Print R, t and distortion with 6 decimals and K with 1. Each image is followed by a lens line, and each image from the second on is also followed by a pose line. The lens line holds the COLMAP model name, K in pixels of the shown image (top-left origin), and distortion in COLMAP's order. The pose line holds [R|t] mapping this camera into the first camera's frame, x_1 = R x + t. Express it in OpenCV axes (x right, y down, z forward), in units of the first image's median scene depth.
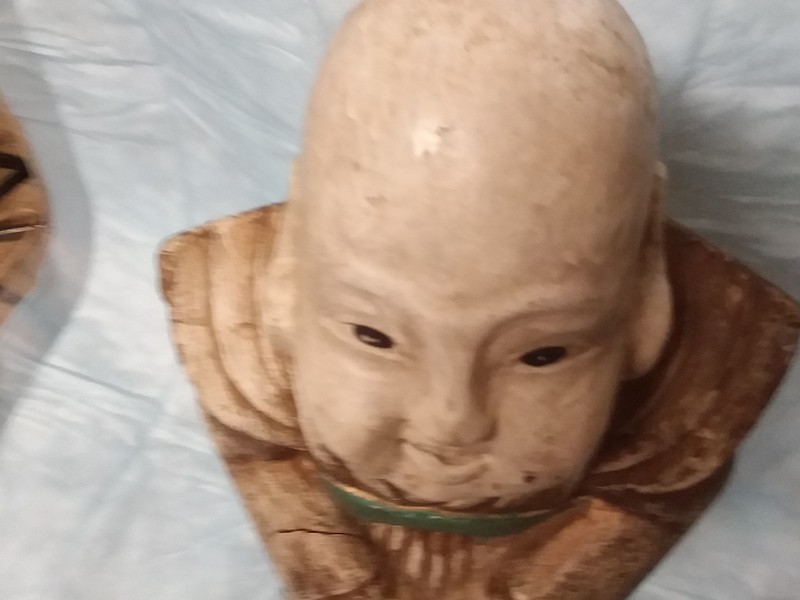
lens RADIAL K [[746.2, 0, 397.3], [0, 746.2, 255.0], [0, 0, 1]] dist [0.093416, -0.166446]
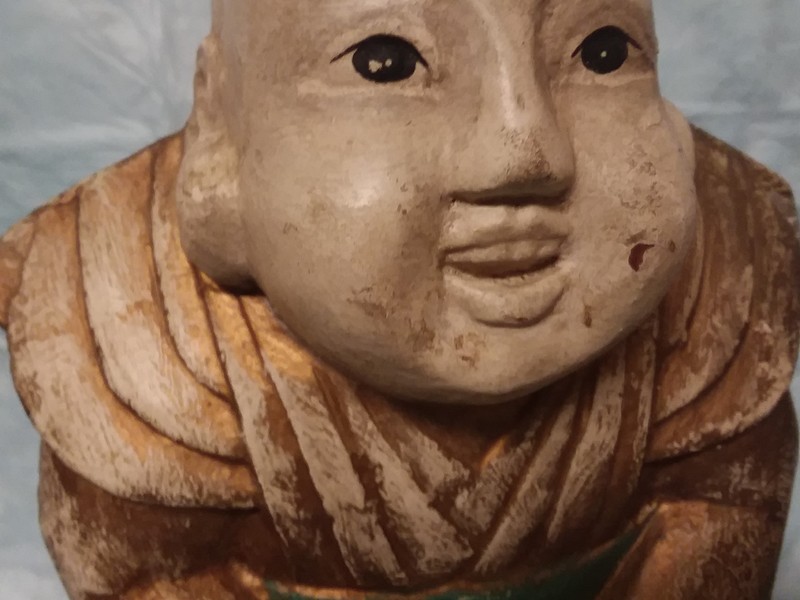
lens RADIAL K [[746.2, 0, 397.3], [0, 746.2, 255.0], [0, 0, 1]] dist [0.093416, -0.166446]
pose [[0.945713, -0.117101, 0.303173, -0.106436], [0.254985, 0.845739, -0.468730, 0.248872], [-0.201516, 0.520589, 0.829686, 0.206981]]
